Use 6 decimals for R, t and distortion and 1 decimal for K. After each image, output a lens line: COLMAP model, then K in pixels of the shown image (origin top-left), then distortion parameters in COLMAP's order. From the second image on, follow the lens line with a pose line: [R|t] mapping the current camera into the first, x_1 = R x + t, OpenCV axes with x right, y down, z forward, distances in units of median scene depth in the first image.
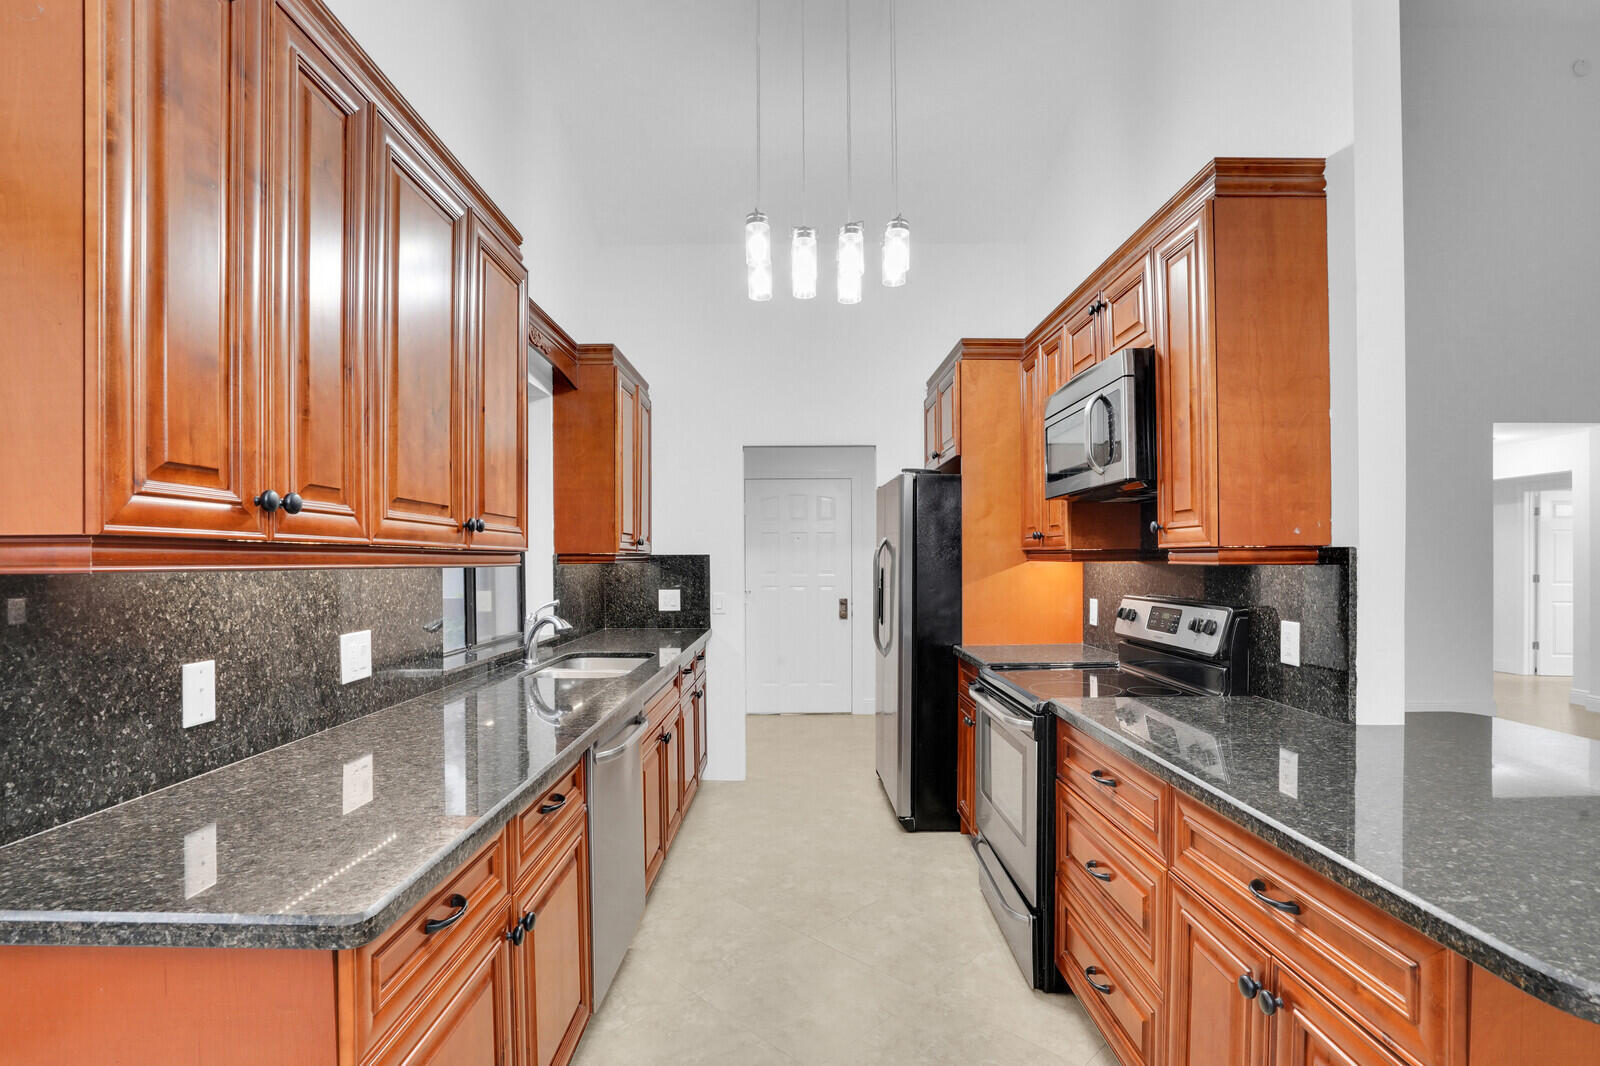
lens RADIAL K [[750.6, 0, 791.7], [0, 750.6, 579.1], [0, 0, 1]] dist [-0.025845, 0.003620]
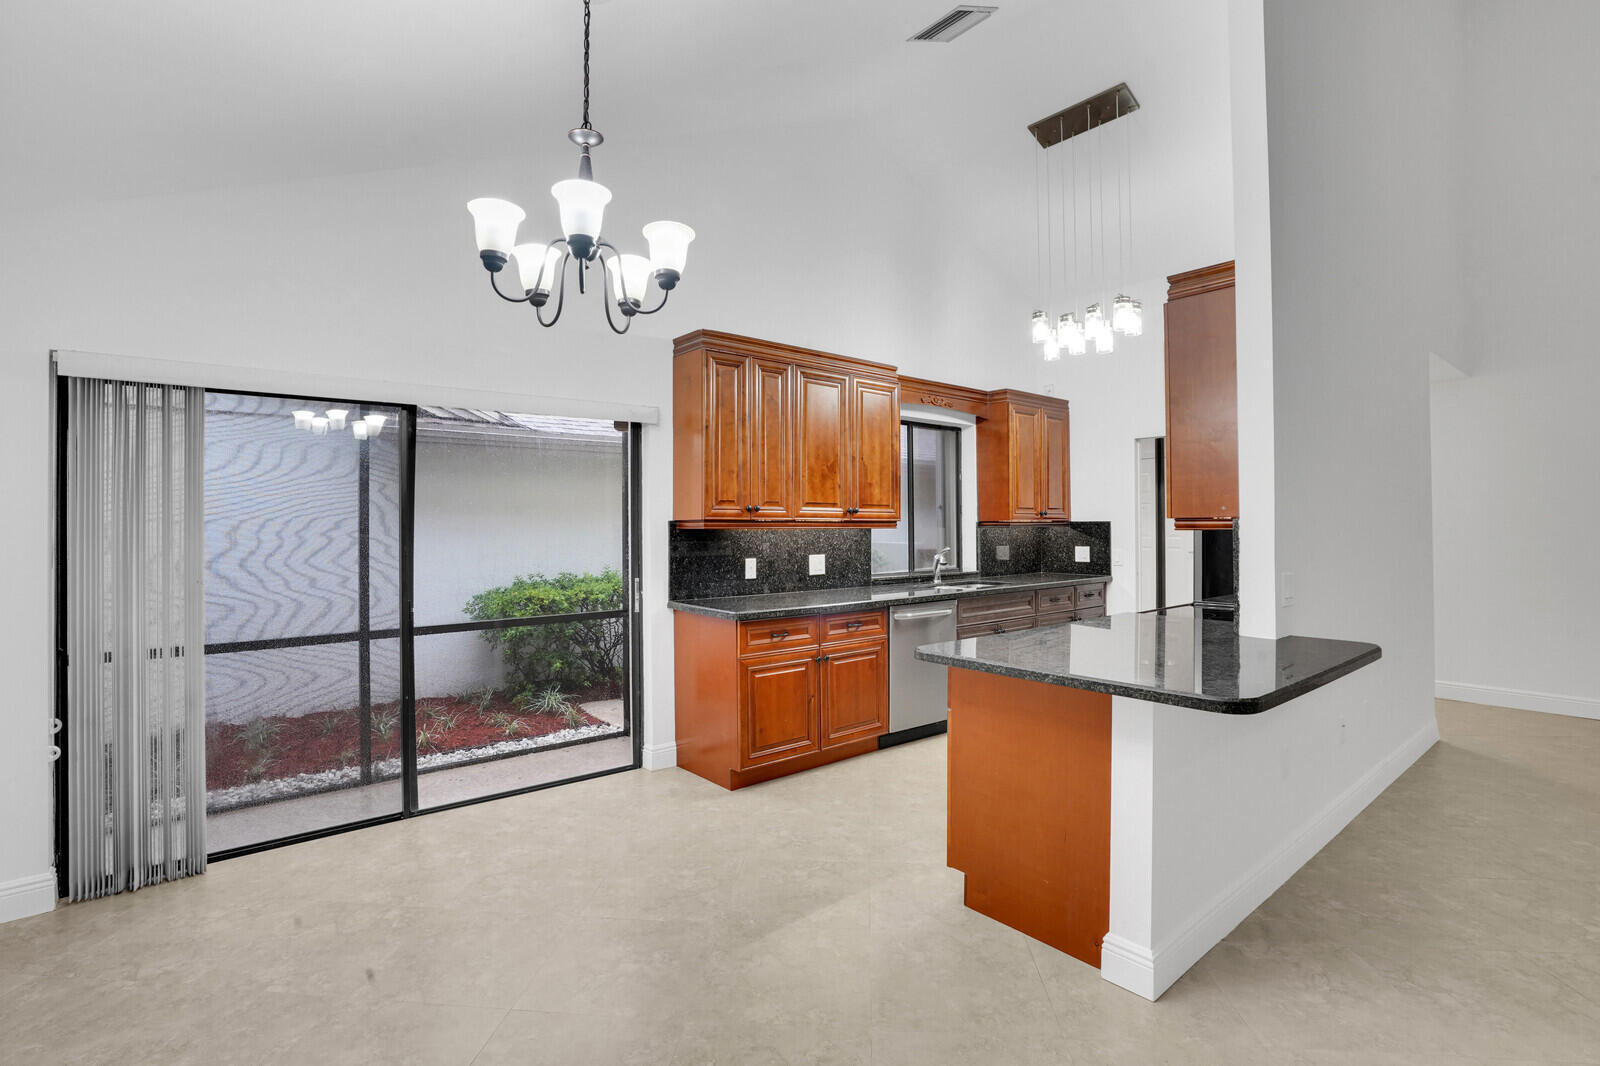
lens RADIAL K [[750.6, 0, 800.0], [0, 750.6, 523.9], [0, 0, 1]] dist [-0.025845, 0.003620]
pose [[0.640142, -0.000735, -0.768256, 1.326290], [-0.018944, 0.999680, -0.016741, 0.012224], [0.768023, 0.025271, 0.639923, -0.650980]]
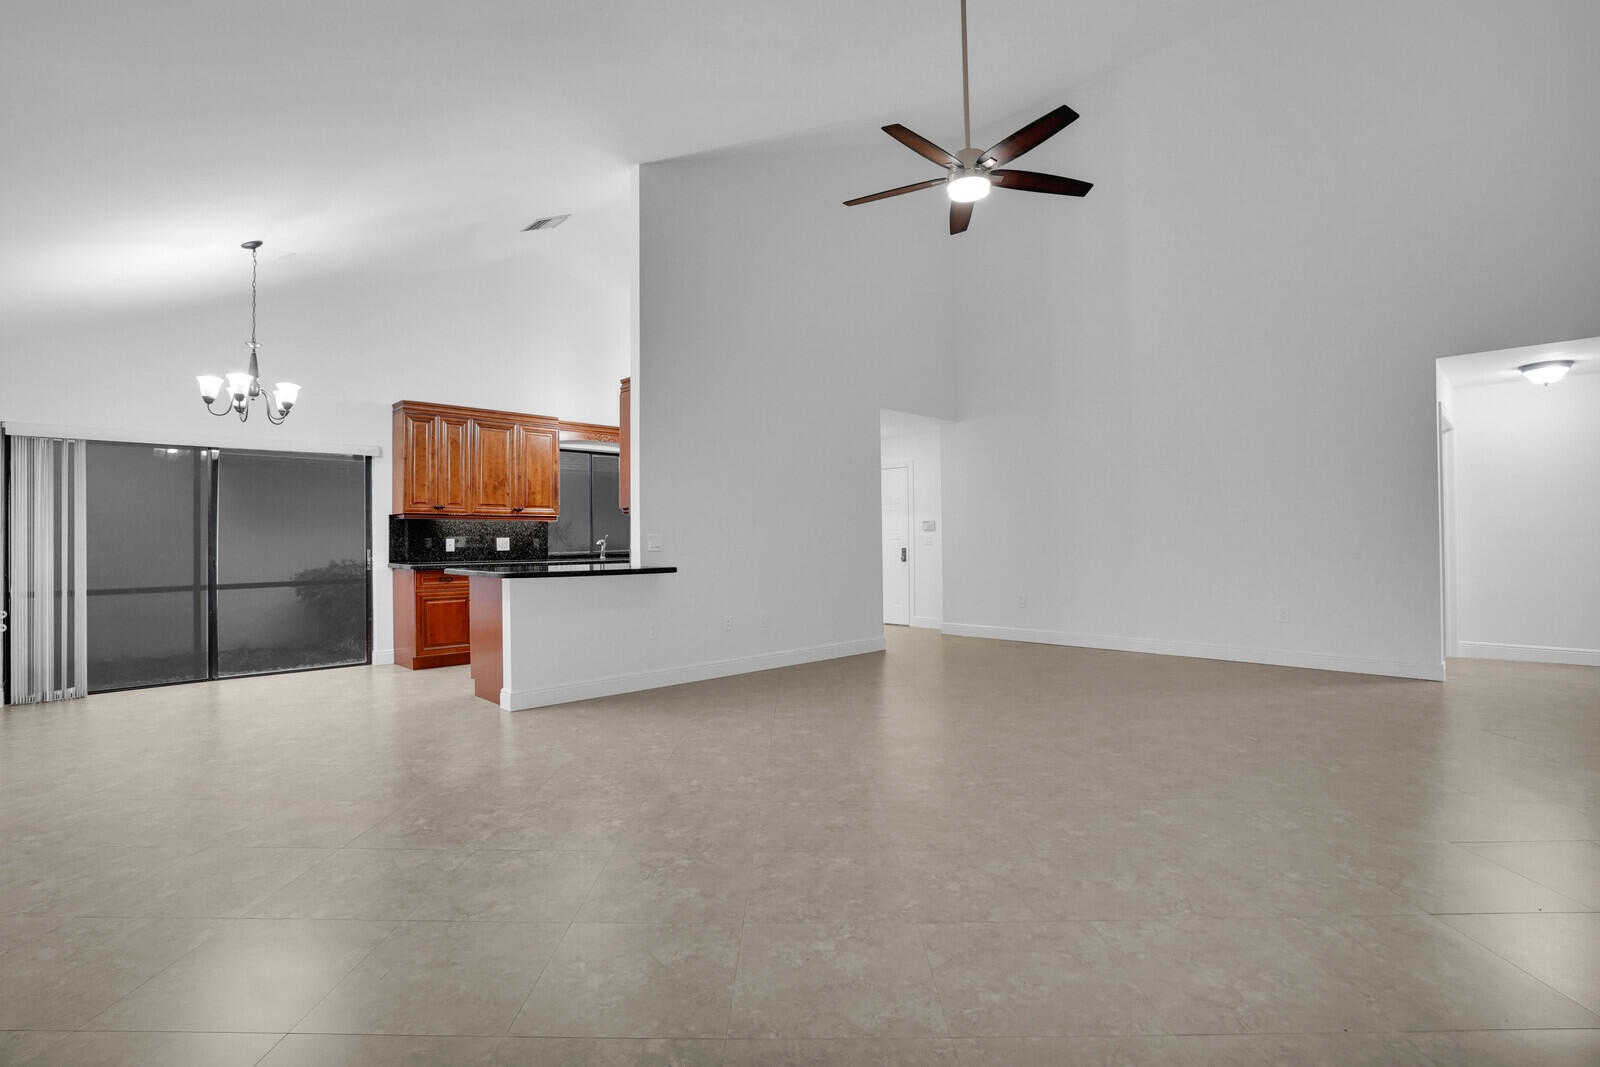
lens RADIAL K [[750.6, 0, 800.5], [0, 750.6, 536.4], [0, 0, 1]] dist [-0.025845, 0.003620]
pose [[0.705627, -0.002823, -0.708578, 3.370750], [-0.014985, 0.999709, -0.018906, 0.118360], [0.708425, 0.023959, 0.705379, -0.664211]]
